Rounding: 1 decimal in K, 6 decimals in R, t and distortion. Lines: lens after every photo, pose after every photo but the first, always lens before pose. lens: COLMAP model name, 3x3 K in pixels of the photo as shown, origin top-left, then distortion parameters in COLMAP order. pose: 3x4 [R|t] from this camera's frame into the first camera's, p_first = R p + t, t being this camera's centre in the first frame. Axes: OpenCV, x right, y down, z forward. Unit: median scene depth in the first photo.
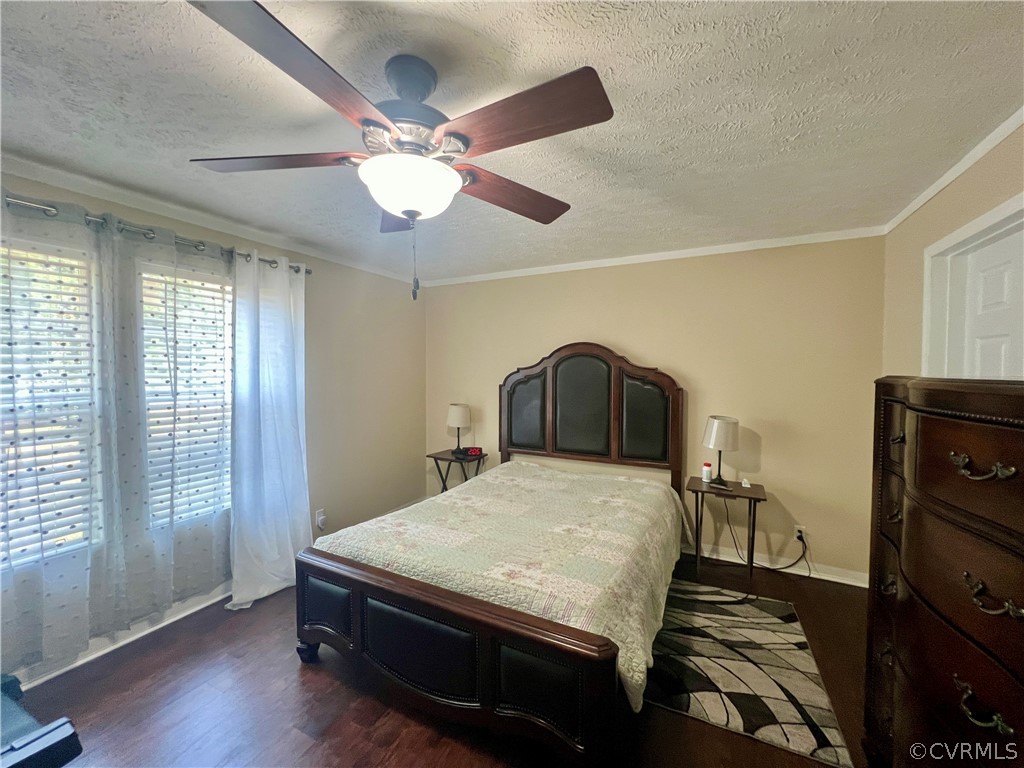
lens RADIAL K [[408.4, 0, 512.8], [0, 408.4, 384.0], [0, 0, 1]] dist [-0.002245, 0.000454]
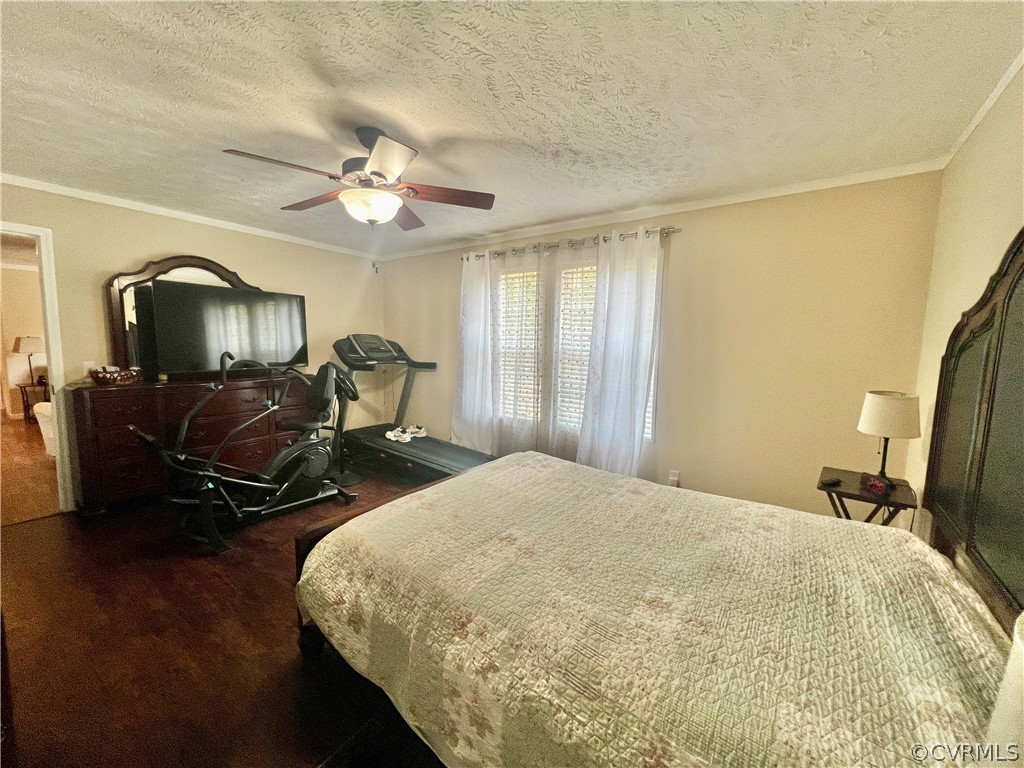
lens RADIAL K [[408.4, 0, 512.8], [0, 408.4, 384.0], [0, 0, 1]] dist [-0.002245, 0.000454]
pose [[-0.156264, 0.095724, -0.983066, 0.699854], [-0.054481, 0.992942, 0.105346, 0.018720], [0.986212, 0.070020, -0.149946, 0.955712]]
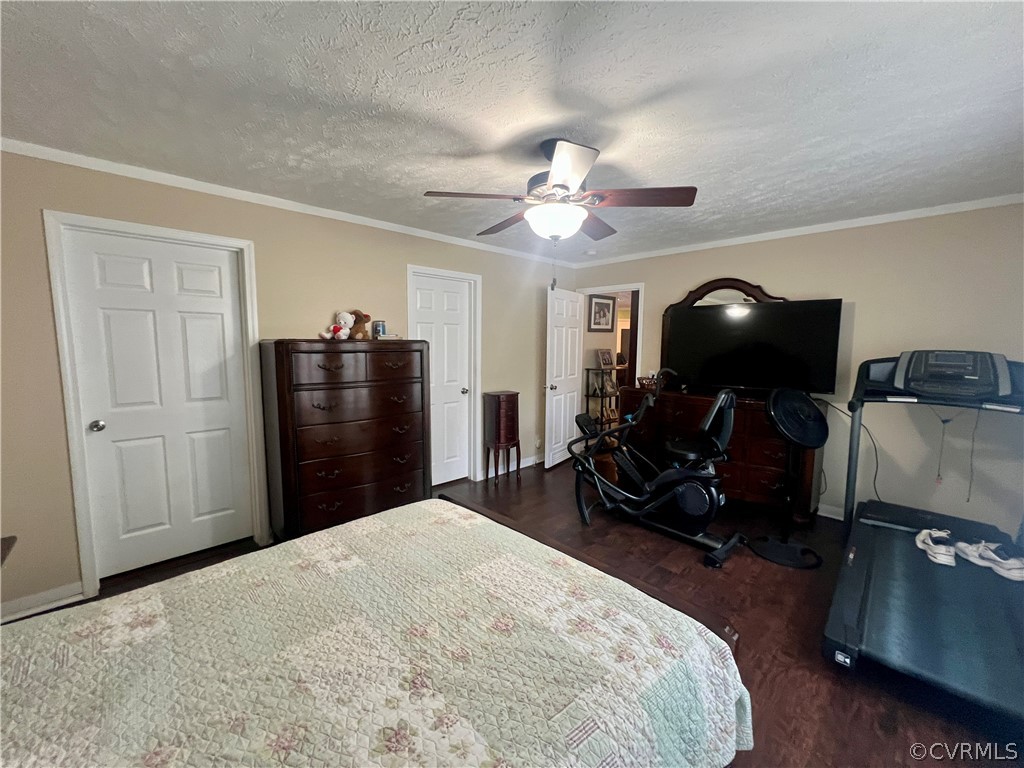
lens RADIAL K [[408.4, 0, 512.8], [0, 408.4, 384.0], [0, 0, 1]] dist [-0.002245, 0.000454]
pose [[-0.946016, -0.042975, 0.321259, -0.316100], [0.002375, 0.990225, 0.139457, -0.037154], [-0.324112, 0.132692, -0.936667, 1.340388]]
